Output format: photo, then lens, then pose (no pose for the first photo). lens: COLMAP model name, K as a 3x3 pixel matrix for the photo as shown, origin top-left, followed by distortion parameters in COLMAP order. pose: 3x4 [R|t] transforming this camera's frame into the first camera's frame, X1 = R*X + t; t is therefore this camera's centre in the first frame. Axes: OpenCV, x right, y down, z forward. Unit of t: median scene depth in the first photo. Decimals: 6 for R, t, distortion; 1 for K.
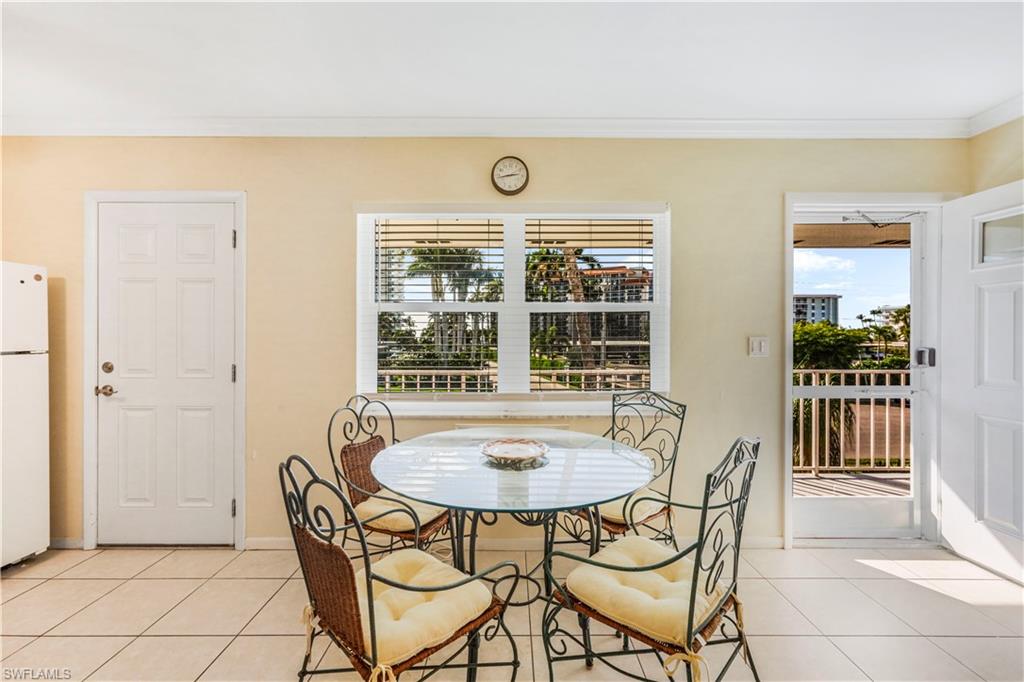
lens RADIAL K [[421.6, 0, 512.9], [0, 421.6, 340.3], [0, 0, 1]] dist [-0.007006, 0.003936]
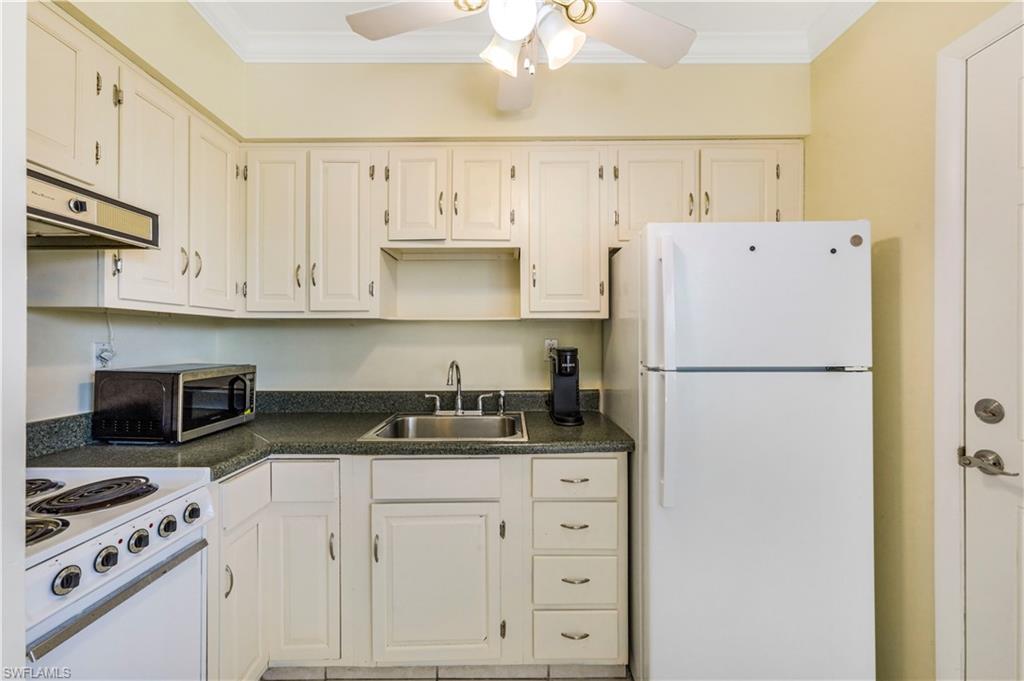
lens RADIAL K [[421.6, 0, 501.5], [0, 421.6, 340.9], [0, 0, 1]] dist [-0.007006, 0.003936]
pose [[-0.003310, 0.002031, -0.999992, -0.532214], [0.000164, 0.999998, 0.002030, -0.012235], [0.999995, -0.000158, -0.003311, 0.498271]]
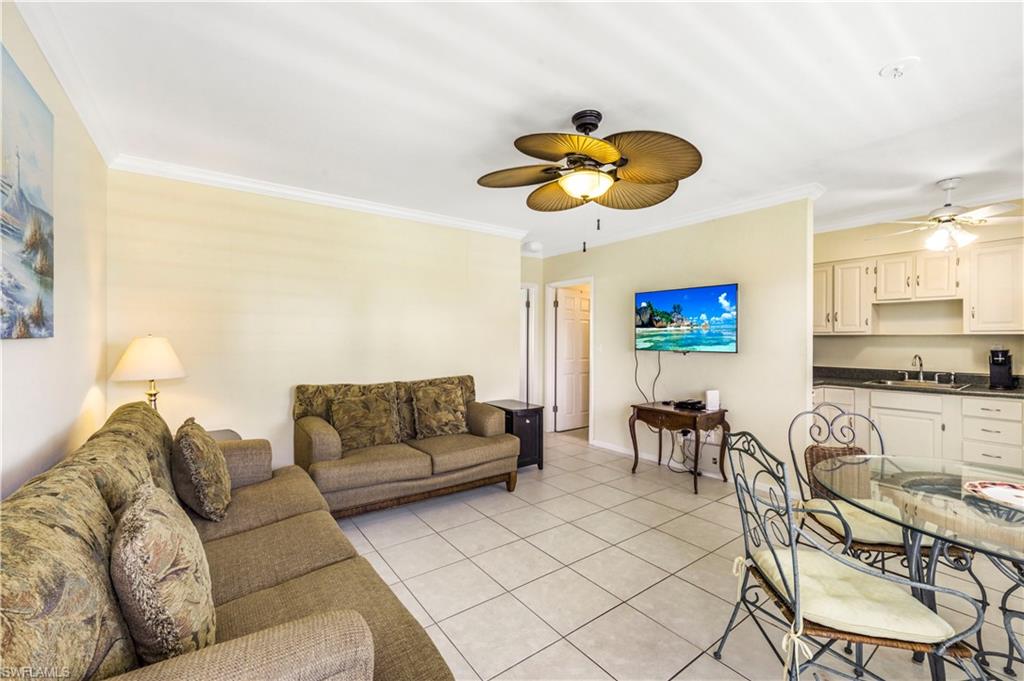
lens RADIAL K [[421.6, 0, 507.8], [0, 421.6, 339.6], [0, 0, 1]] dist [-0.007006, 0.003936]
pose [[-0.795443, -0.003146, -0.606021, 0.945281], [-0.003397, 0.999994, -0.000733, -0.025850], [0.606019, 0.001476, -0.795449, 0.744063]]
